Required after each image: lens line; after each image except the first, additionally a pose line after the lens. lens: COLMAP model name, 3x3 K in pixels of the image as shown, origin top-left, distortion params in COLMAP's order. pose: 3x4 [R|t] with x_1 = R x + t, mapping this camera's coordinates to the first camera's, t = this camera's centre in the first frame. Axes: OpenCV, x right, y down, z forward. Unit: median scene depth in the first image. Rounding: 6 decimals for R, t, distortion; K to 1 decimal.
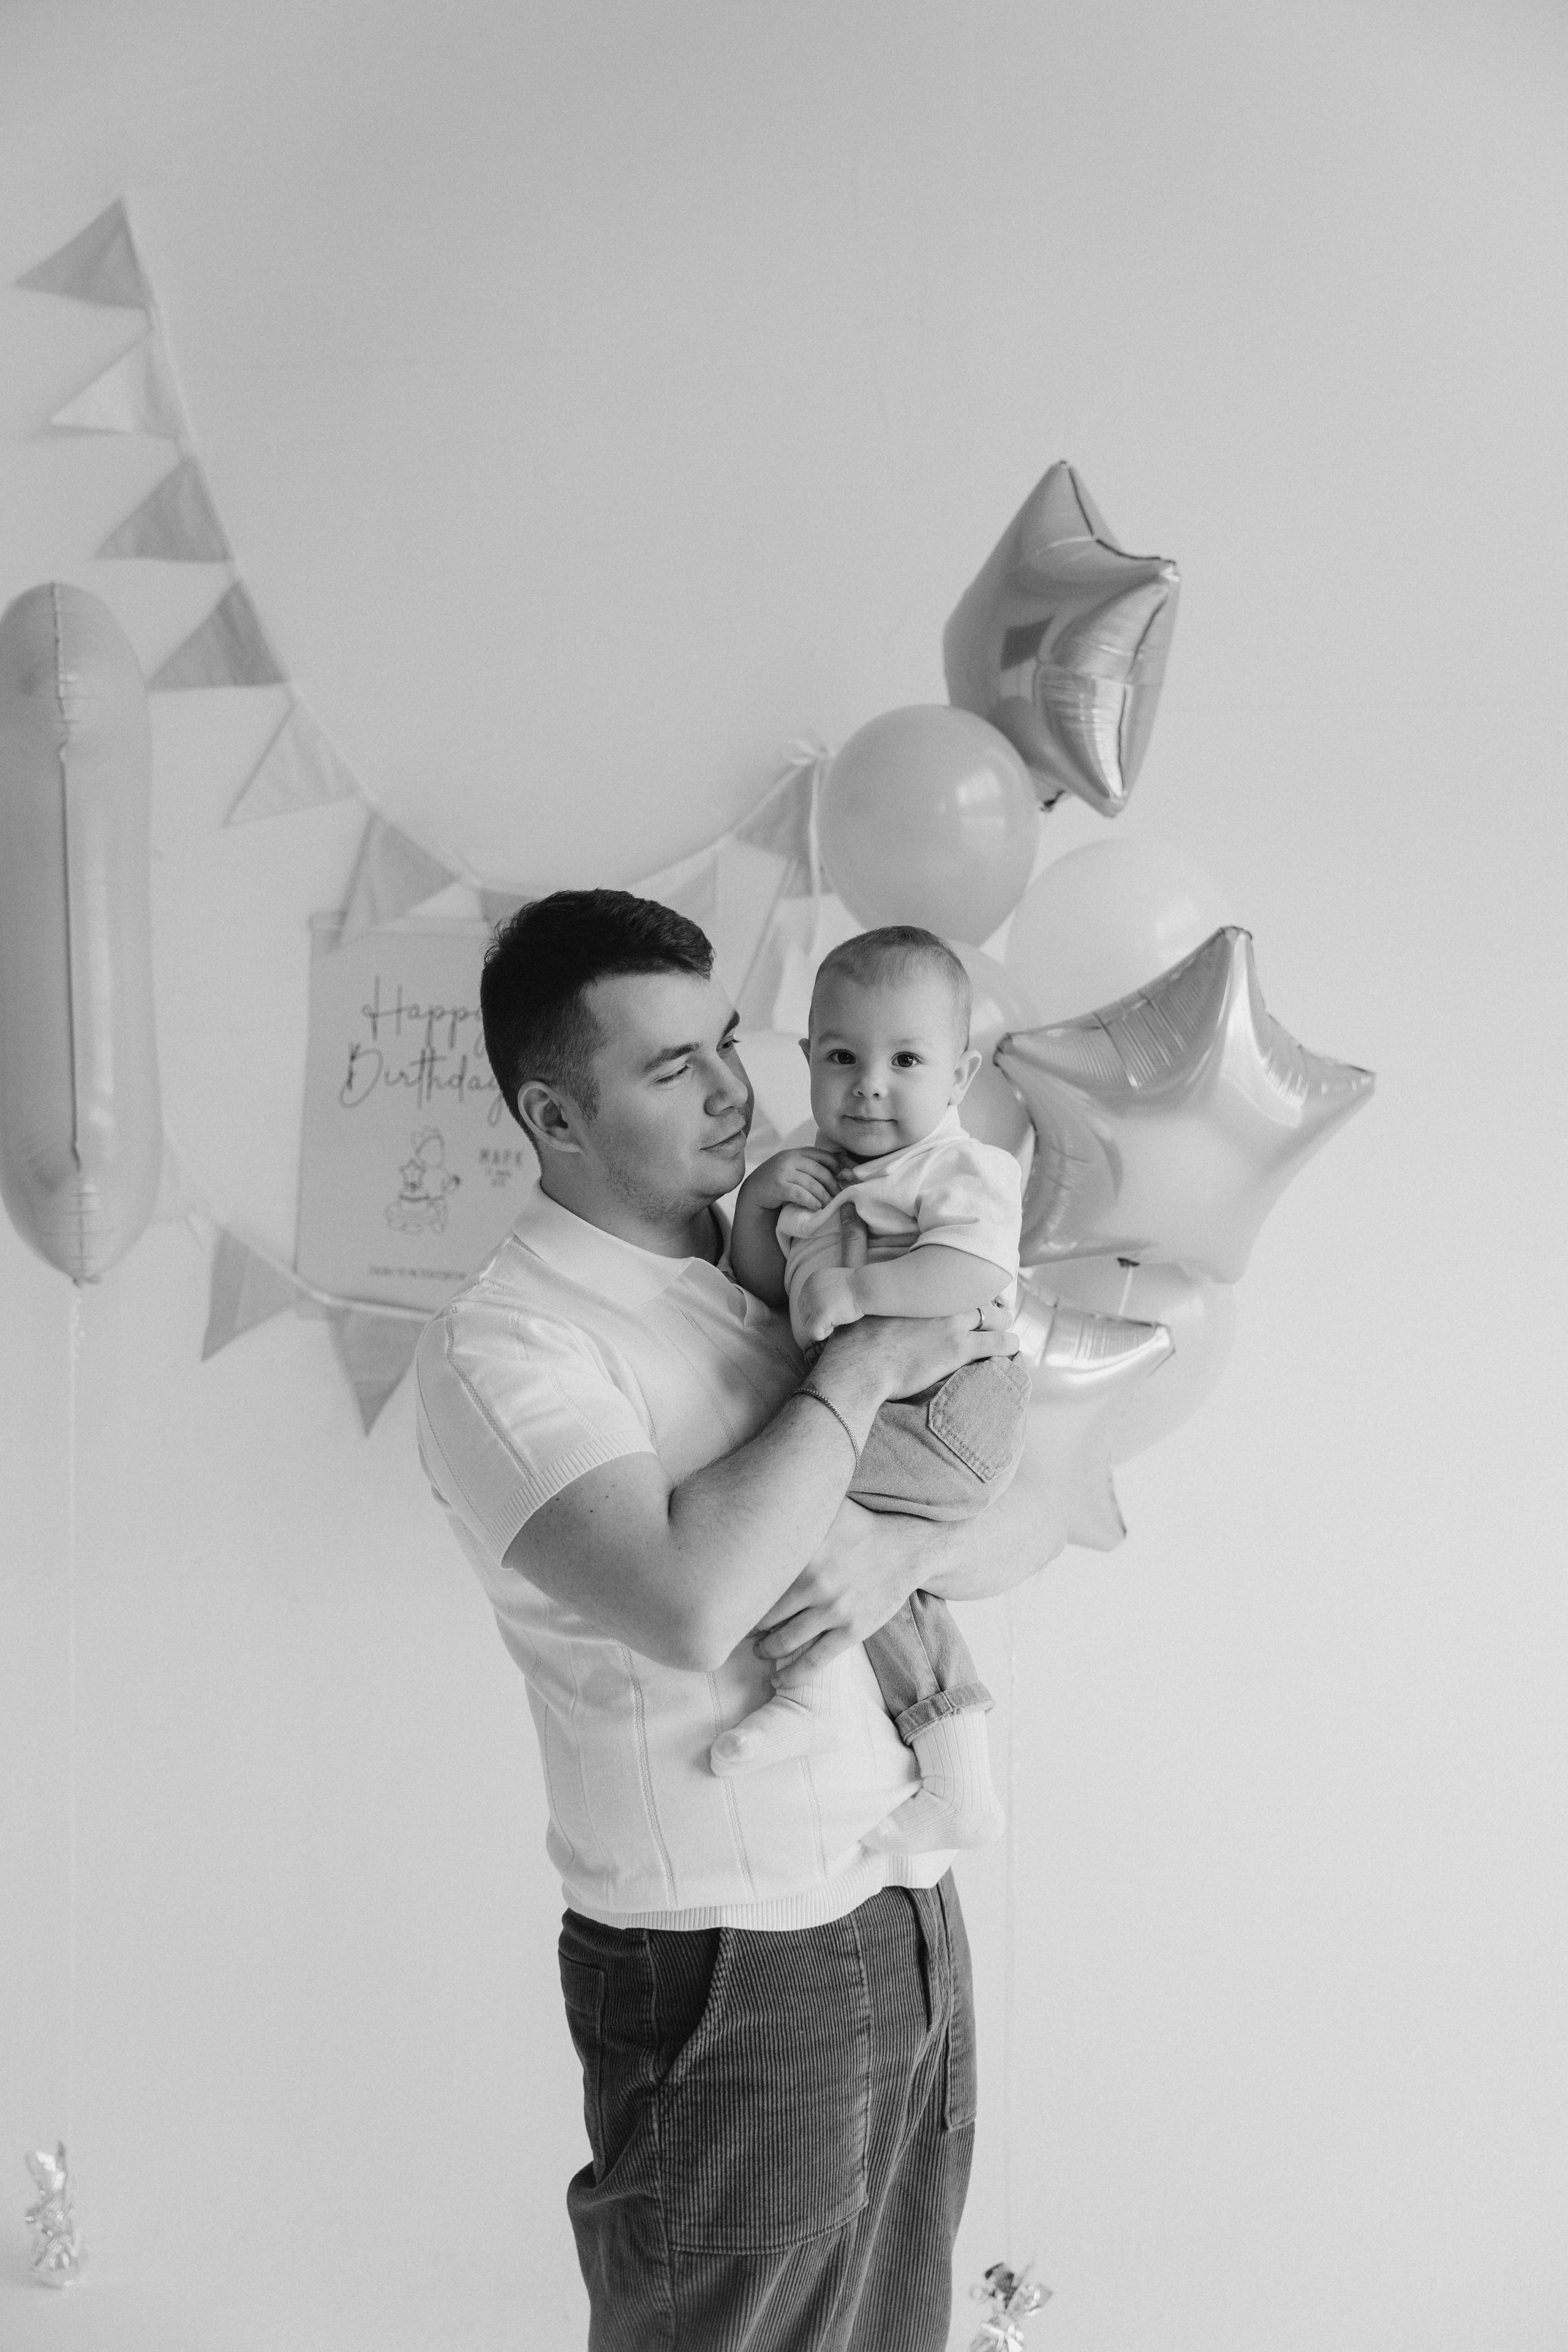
lens RADIAL K [[2730.6, 0, 749.2], [0, 2730.6, 1202.3], [0, 0, 1]] dist [0.016895, 0.000000]
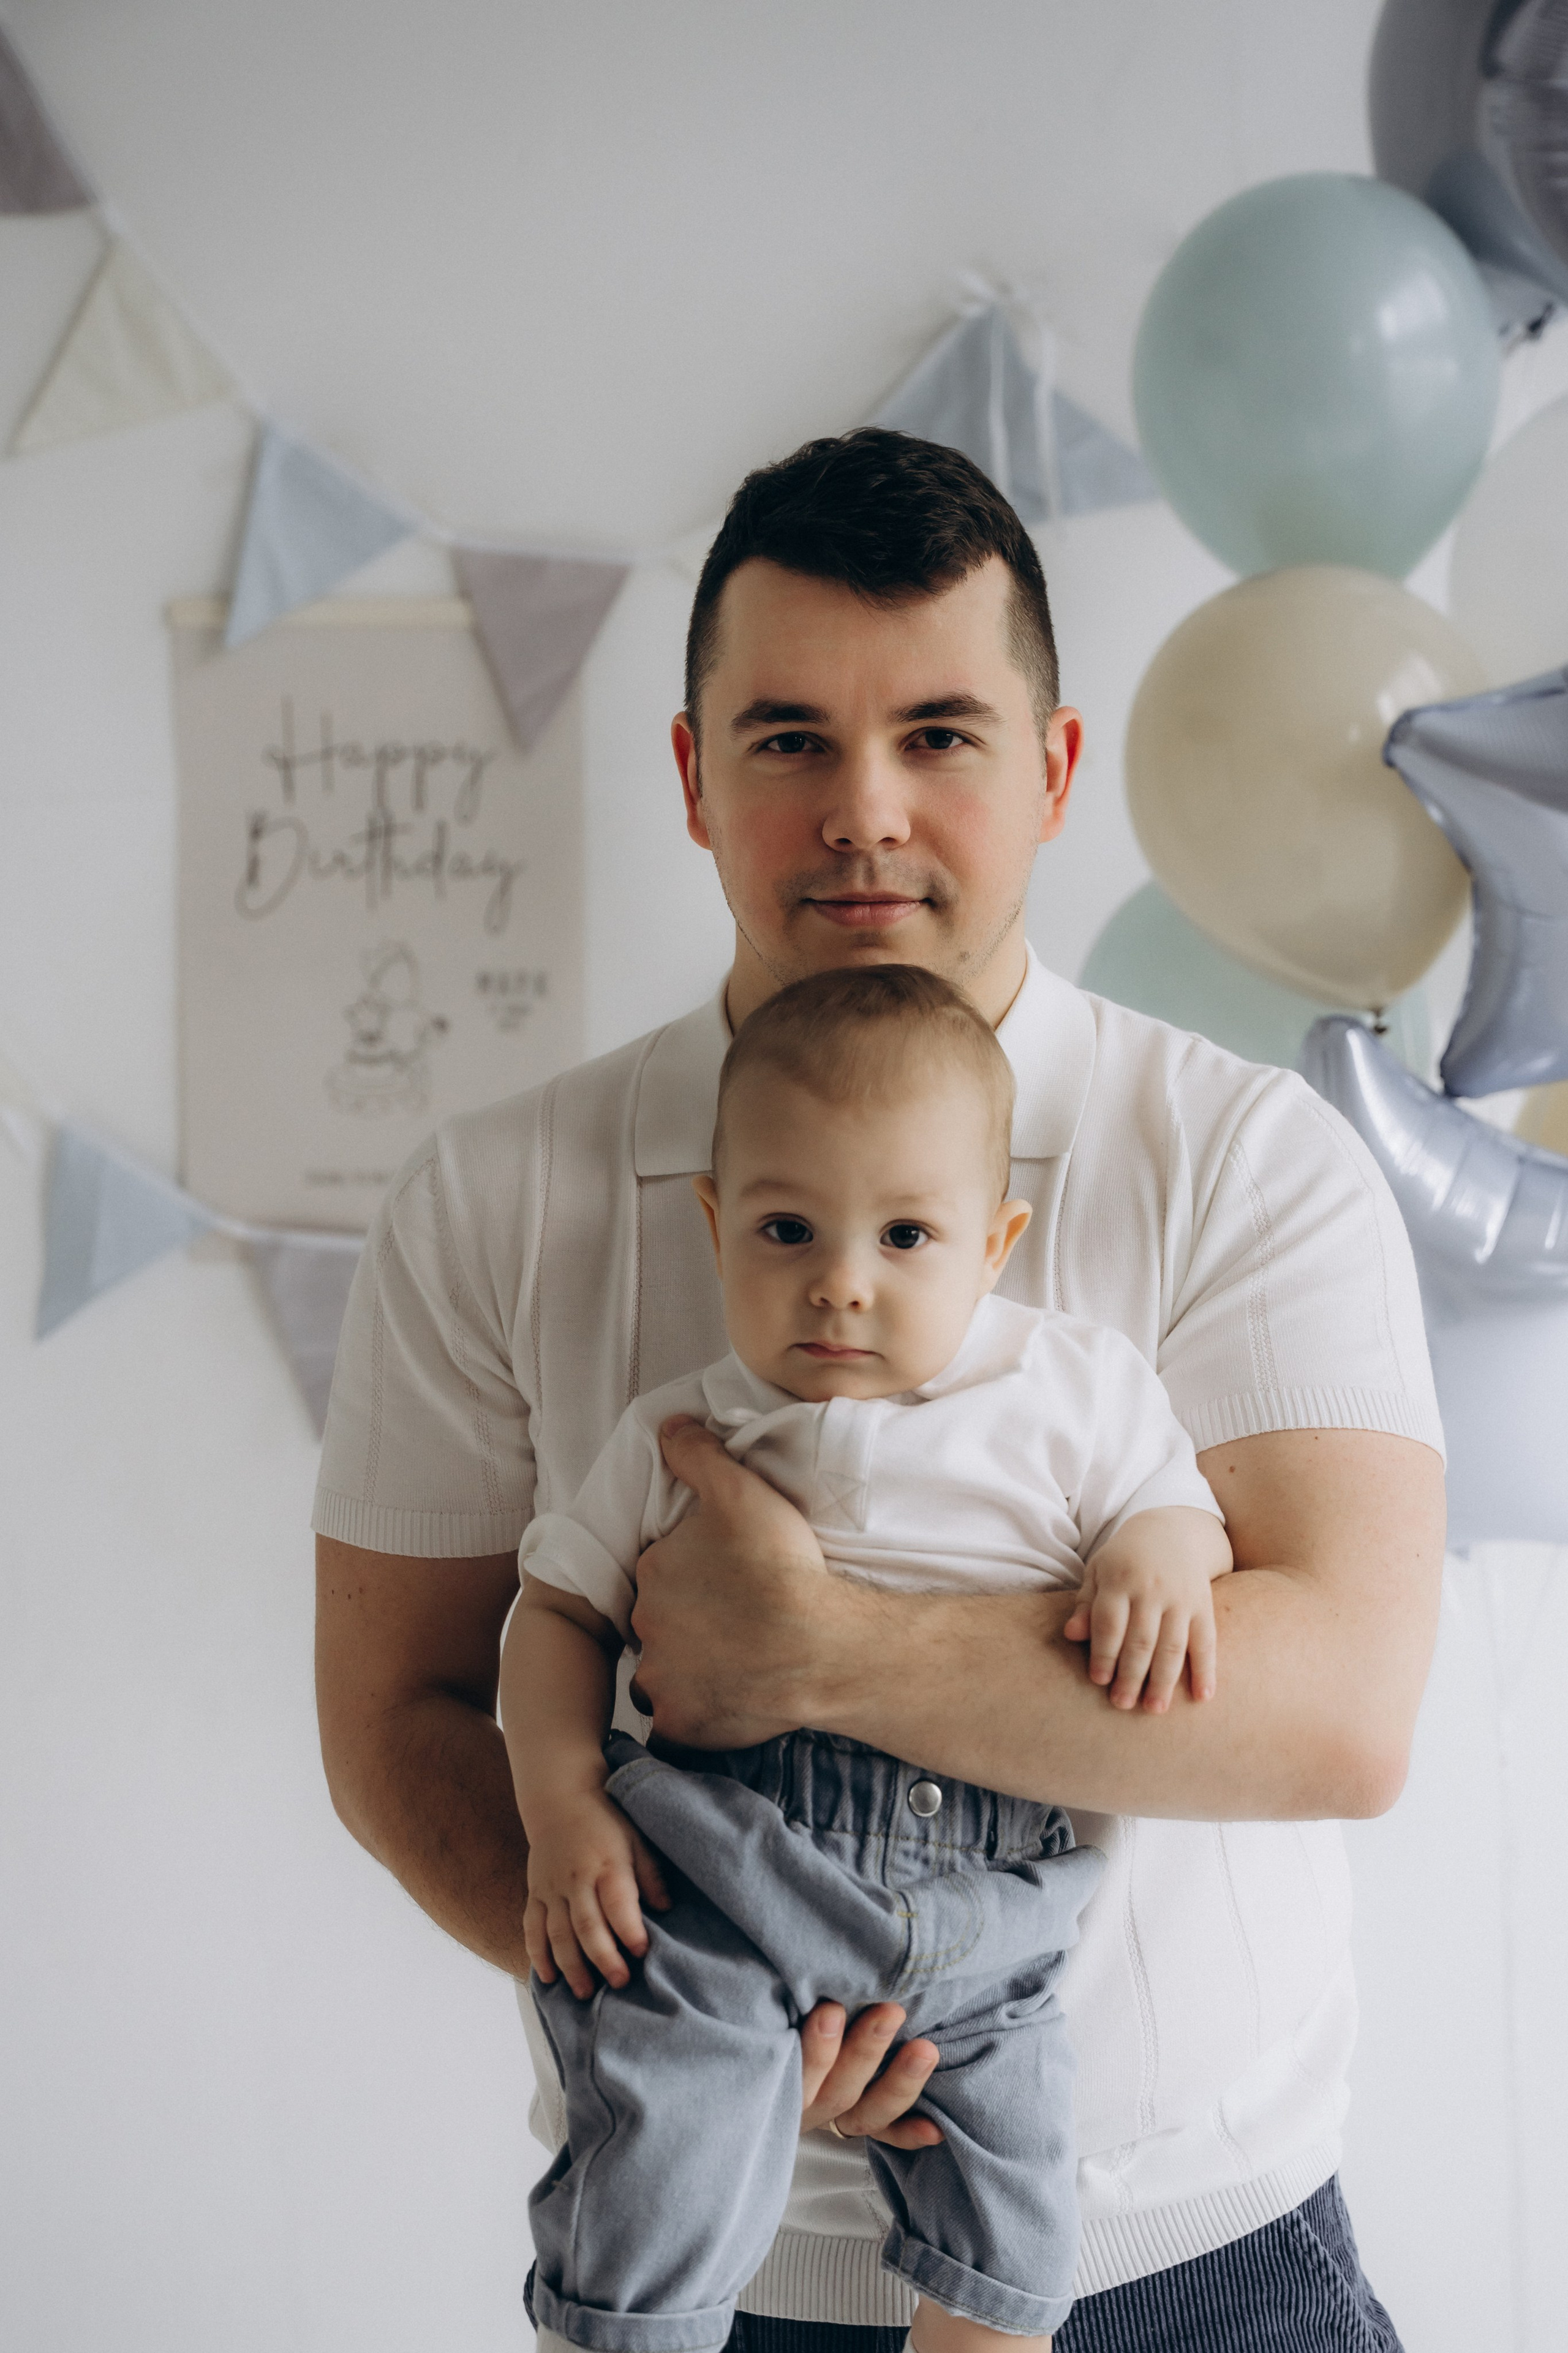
lens RADIAL K [[3340.6, 0, 813.5], [0, 3340.6, 1199.1], [0, 0, 1]] dist [0.111776, 0.000000]
pose [[0.992907, -0.063143, 0.100743, -0.102067], [0.056458, 0.996095, 0.067881, -0.015528], [-0.104636, -0.061712, 0.992594, 0.235099]]
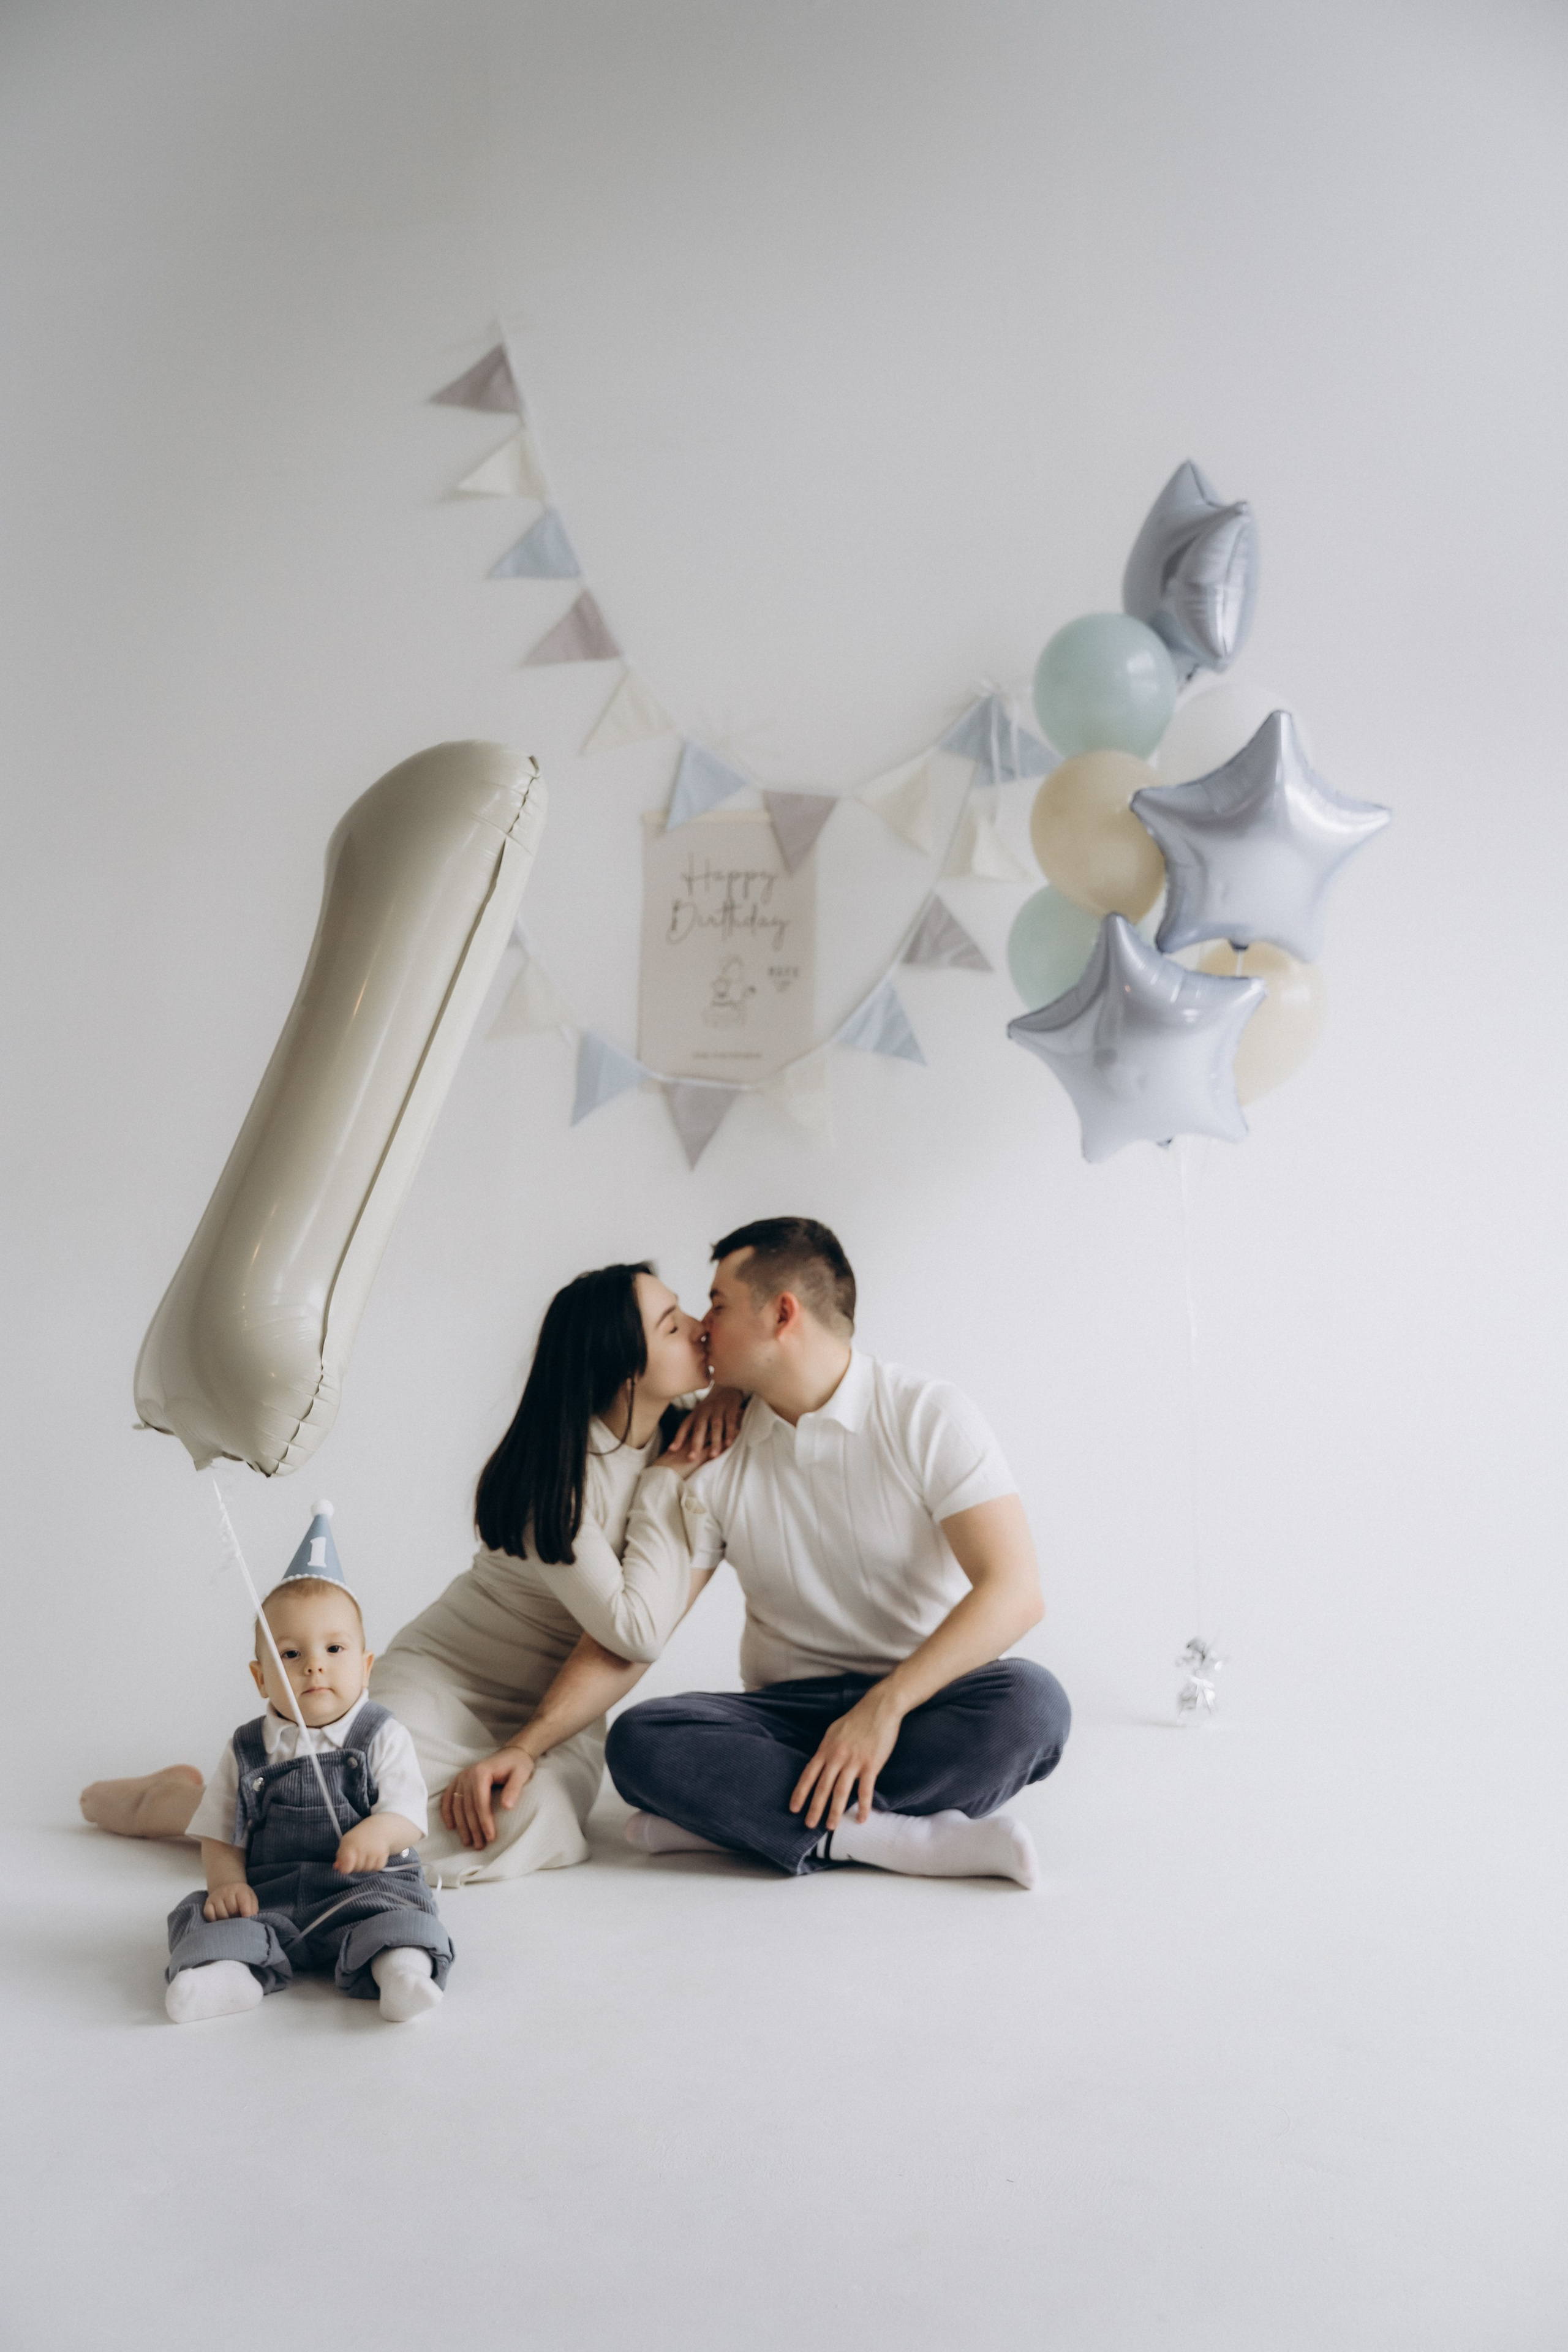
lens RADIAL K [[2384.9, 0, 789.0], [0, 2384.9, 1174.3], [0, 0, 1]] dist [-0.066854, 0.000000]
pose [[0.998206, -0.030771, 0.051357, -0.154768], [0.035213, 0.995503, -0.087940, 0.198710], [-0.048420, 0.089591, 0.994801, -0.236743]]
